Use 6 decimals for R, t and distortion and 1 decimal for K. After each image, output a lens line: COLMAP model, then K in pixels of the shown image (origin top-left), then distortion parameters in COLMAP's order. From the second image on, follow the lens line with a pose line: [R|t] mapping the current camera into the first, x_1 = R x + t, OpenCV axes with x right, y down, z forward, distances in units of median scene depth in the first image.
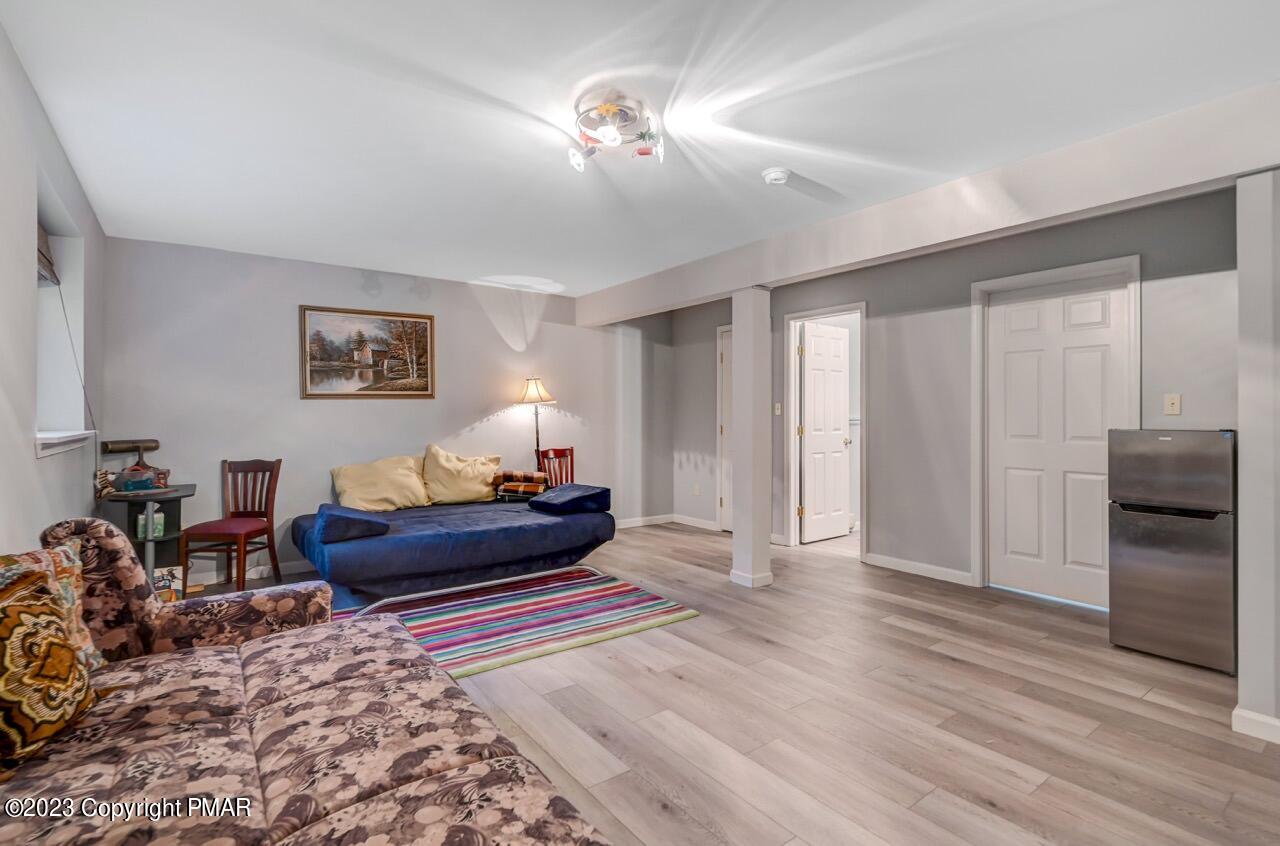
lens RADIAL K [[583.3, 0, 597.5], [0, 583.3, 410.4], [0, 0, 1]] dist [0.004353, -0.000687]
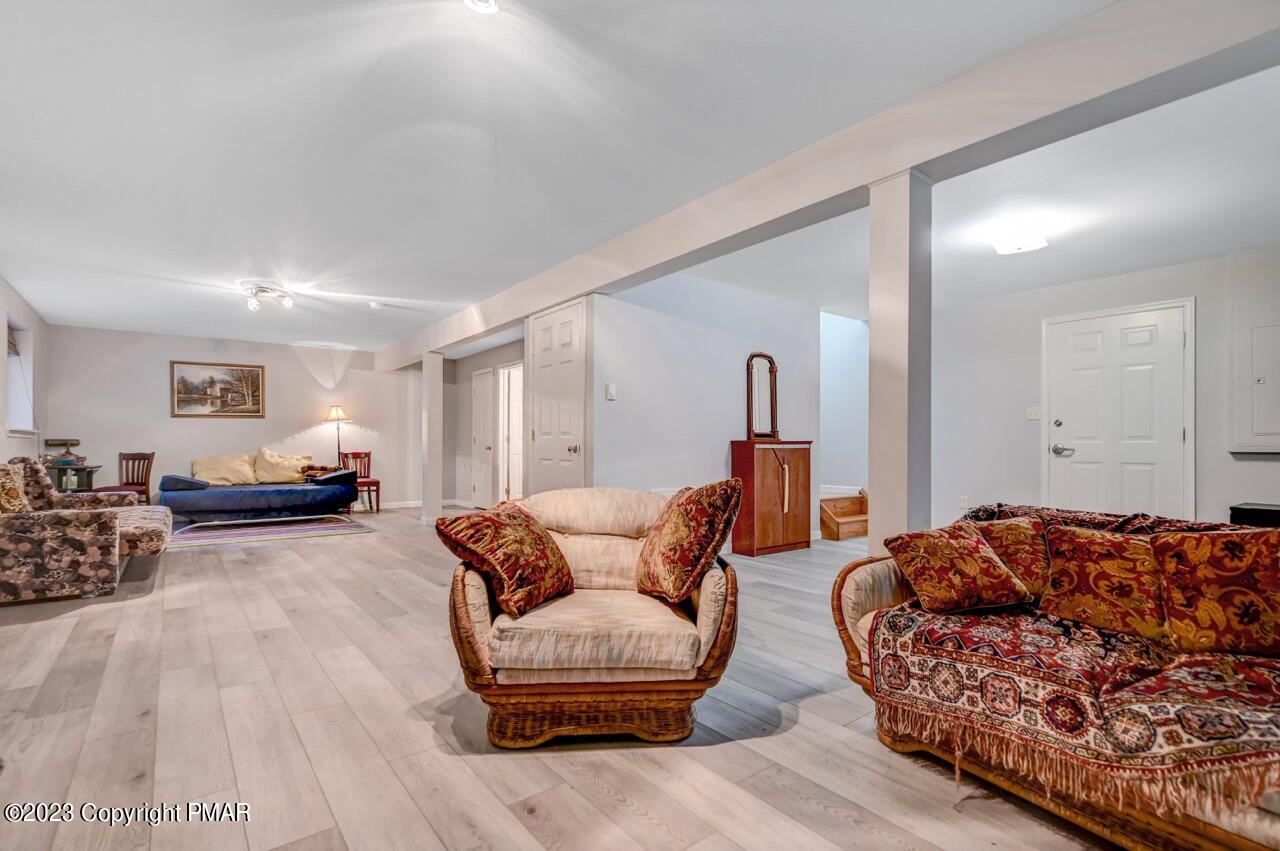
lens RADIAL K [[583.3, 0, 593.3], [0, 583.3, 444.2], [0, 0, 1]] dist [0.004353, -0.000687]
pose [[0.999856, 0.000303, 0.016964, 0.644415], [-0.000359, 0.999994, 0.003306, 0.049230], [-0.016963, -0.003312, 0.999851, -0.660335]]
